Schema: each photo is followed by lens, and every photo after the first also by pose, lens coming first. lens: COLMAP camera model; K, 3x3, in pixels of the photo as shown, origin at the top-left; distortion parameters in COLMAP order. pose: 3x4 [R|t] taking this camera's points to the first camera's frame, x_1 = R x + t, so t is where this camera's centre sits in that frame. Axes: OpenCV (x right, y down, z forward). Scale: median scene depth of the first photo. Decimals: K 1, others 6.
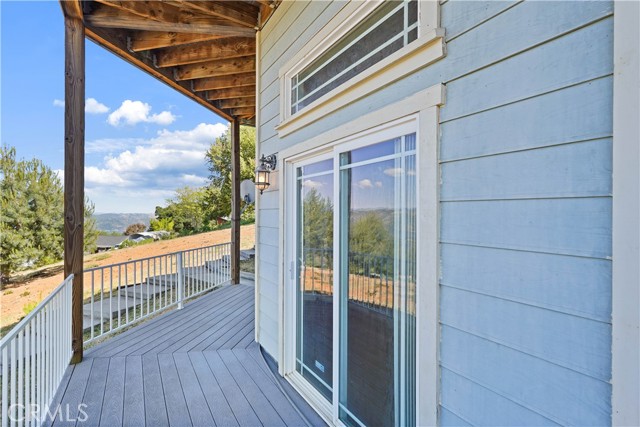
lens RADIAL K [[294.5, 0, 320.1], [0, 294.5, 210.9], [0, 0, 1]] dist [-0.000393, 0.000071]
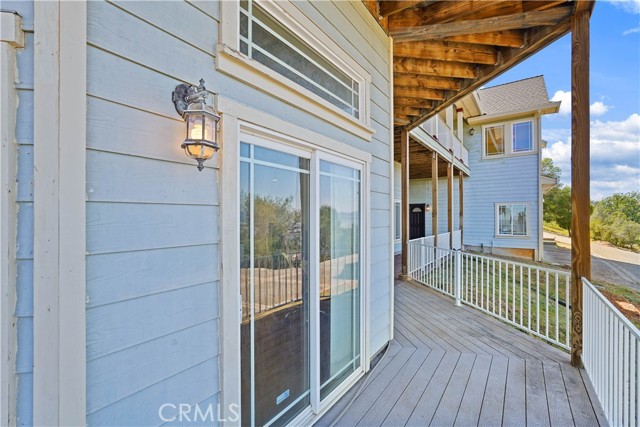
lens RADIAL K [[294.5, 0, 319.9], [0, 294.5, 216.6], [0, 0, 1]] dist [-0.000393, 0.000071]
pose [[-0.383837, 0.009739, 0.923350, -0.875028], [0.011808, 0.999914, -0.005638, 0.017059], [-0.923326, 0.008738, -0.383919, 1.344416]]
